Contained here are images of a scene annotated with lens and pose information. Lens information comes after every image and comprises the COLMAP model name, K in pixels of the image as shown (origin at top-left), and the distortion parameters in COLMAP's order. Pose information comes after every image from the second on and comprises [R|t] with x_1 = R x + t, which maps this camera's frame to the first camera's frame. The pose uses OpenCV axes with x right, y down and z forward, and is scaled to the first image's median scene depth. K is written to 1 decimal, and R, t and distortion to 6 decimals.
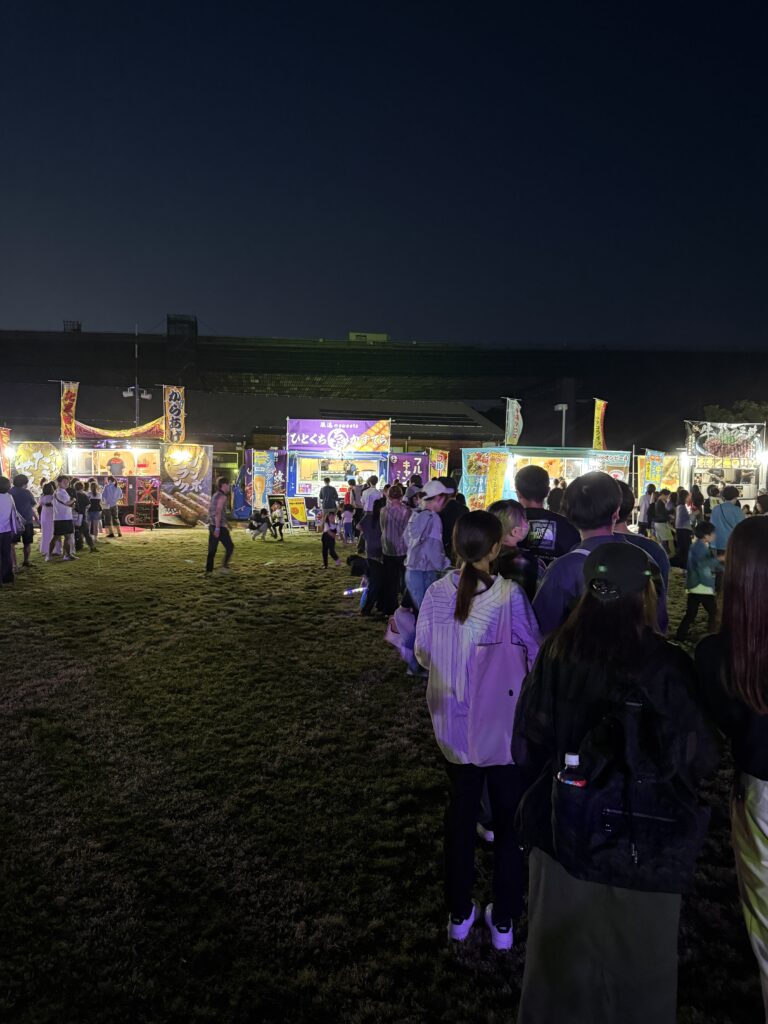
lens RADIAL K [[666.6, 0, 384.0], [0, 666.6, 512.0], [0, 0, 1]] dist [0.134534, -0.262015]
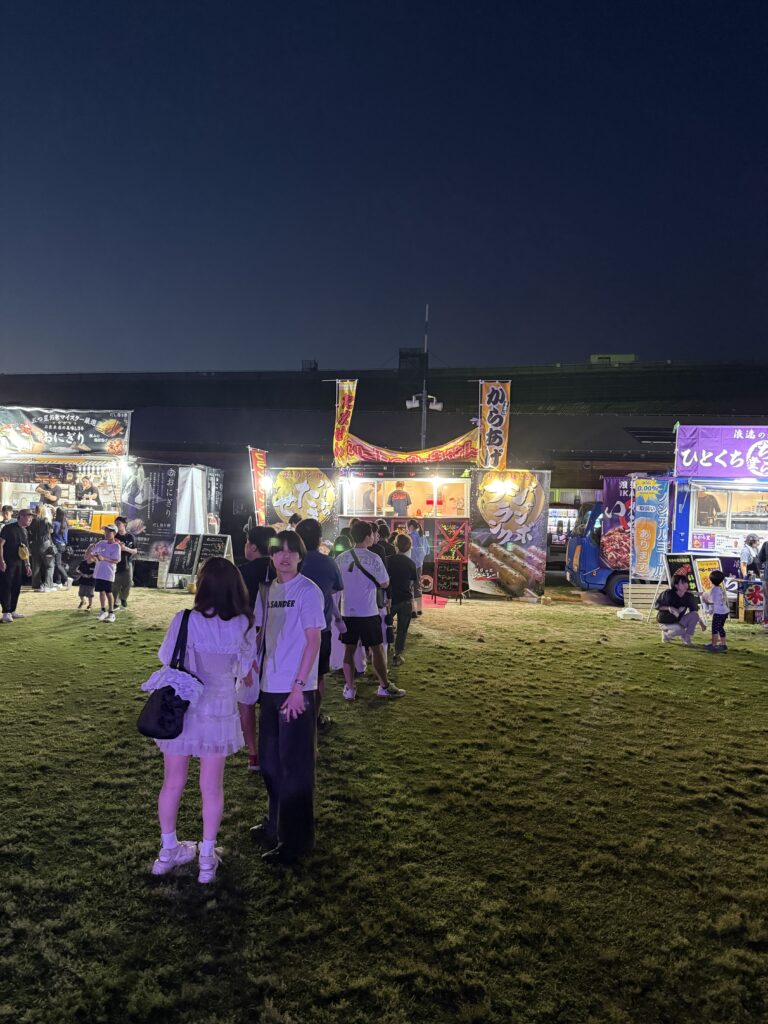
lens RADIAL K [[666.6, 0, 384.0], [0, 666.6, 512.0], [0, 0, 1]] dist [0.134534, -0.262015]
pose [[0.954377, 0.010978, -0.298403, -0.215684], [-0.027361, 0.998335, -0.050779, -0.024074], [0.297348, 0.056627, 0.953088, 0.353093]]
